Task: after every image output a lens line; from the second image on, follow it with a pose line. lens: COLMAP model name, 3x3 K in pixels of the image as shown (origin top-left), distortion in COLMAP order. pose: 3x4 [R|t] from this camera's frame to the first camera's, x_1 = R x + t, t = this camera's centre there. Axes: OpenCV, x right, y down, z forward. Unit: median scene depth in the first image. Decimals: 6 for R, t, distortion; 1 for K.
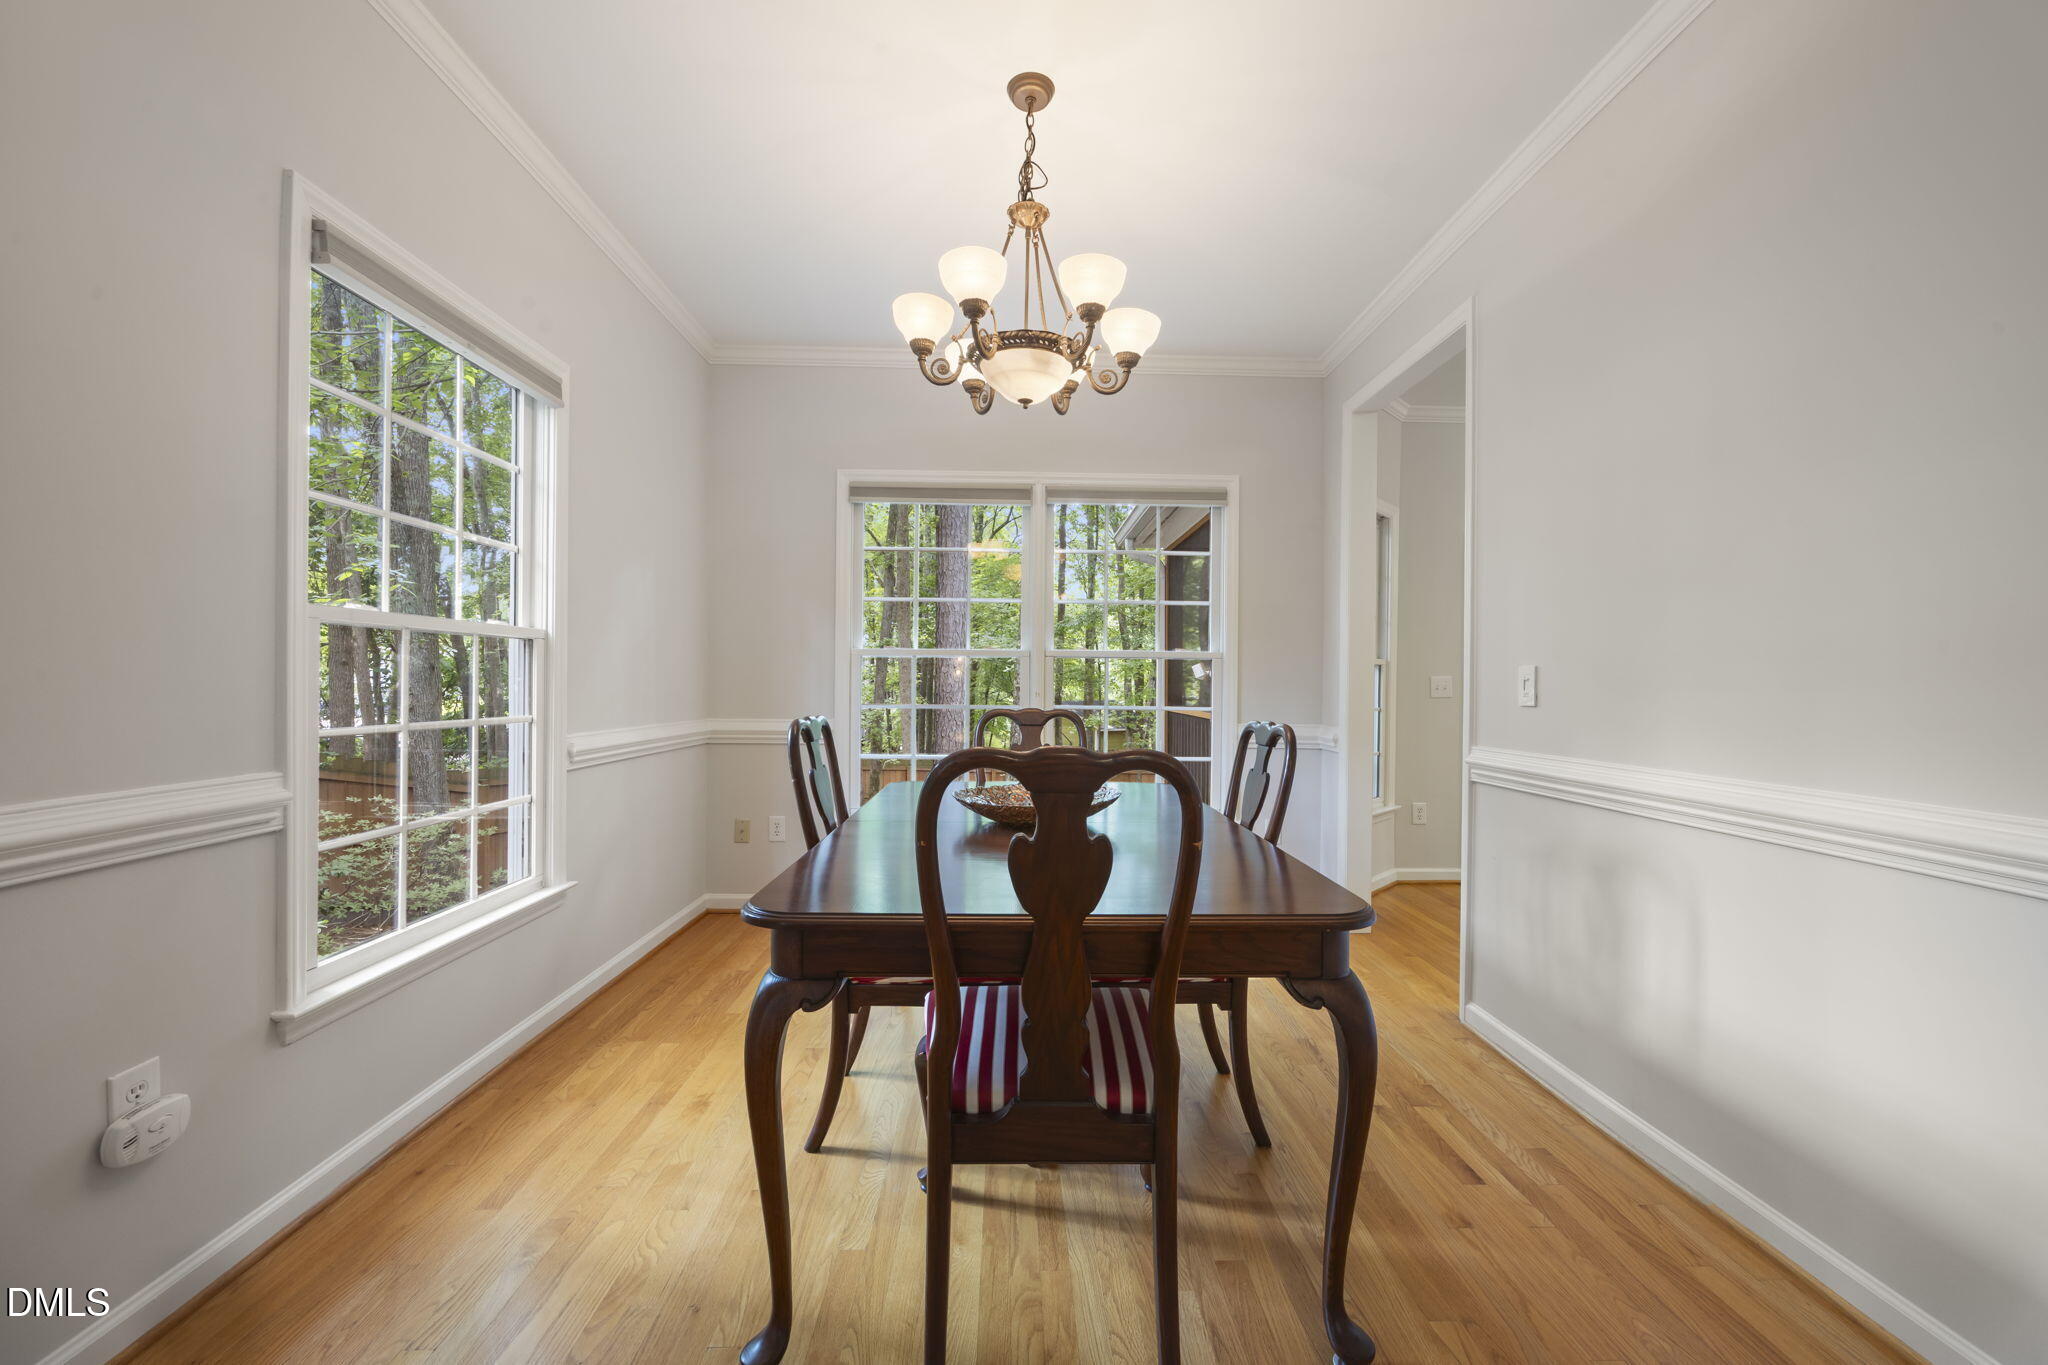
lens RADIAL K [[806.4, 0, 1024.0], [0, 806.4, 682.5], [0, 0, 1]] dist [-0.001495, -0.000102]
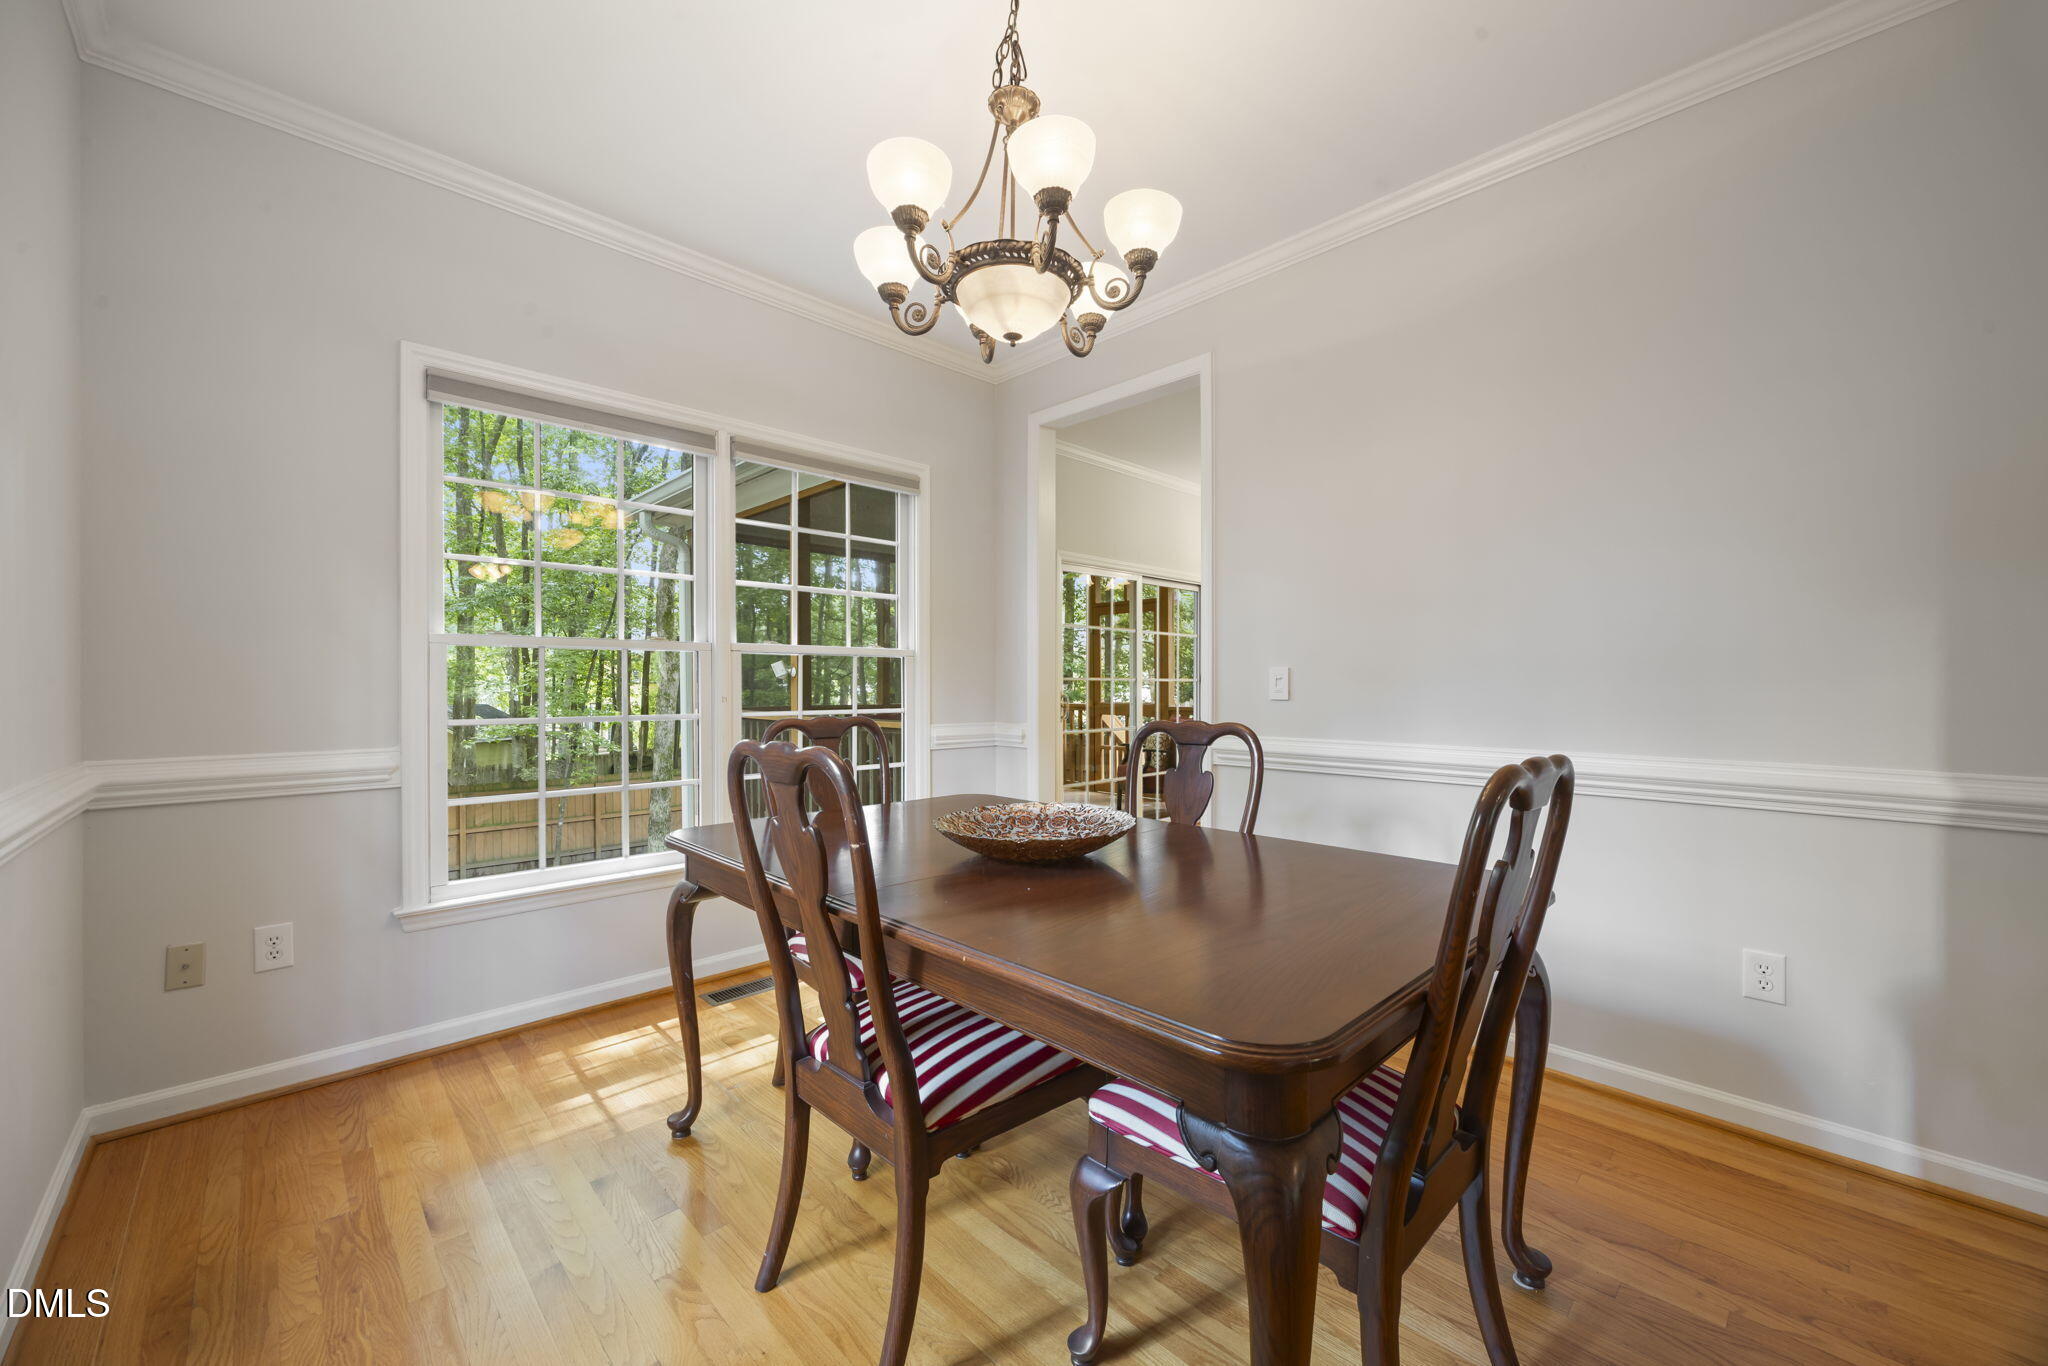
lens RADIAL K [[806.4, 0, 1024.0], [0, 806.4, 683.0], [0, 0, 1]] dist [-0.001495, -0.000102]
pose [[0.724745, -0.008653, 0.688963, -0.550875], [0.005714, 0.999962, 0.006547, -0.006799], [-0.688994, -0.000808, 0.724767, 0.408099]]
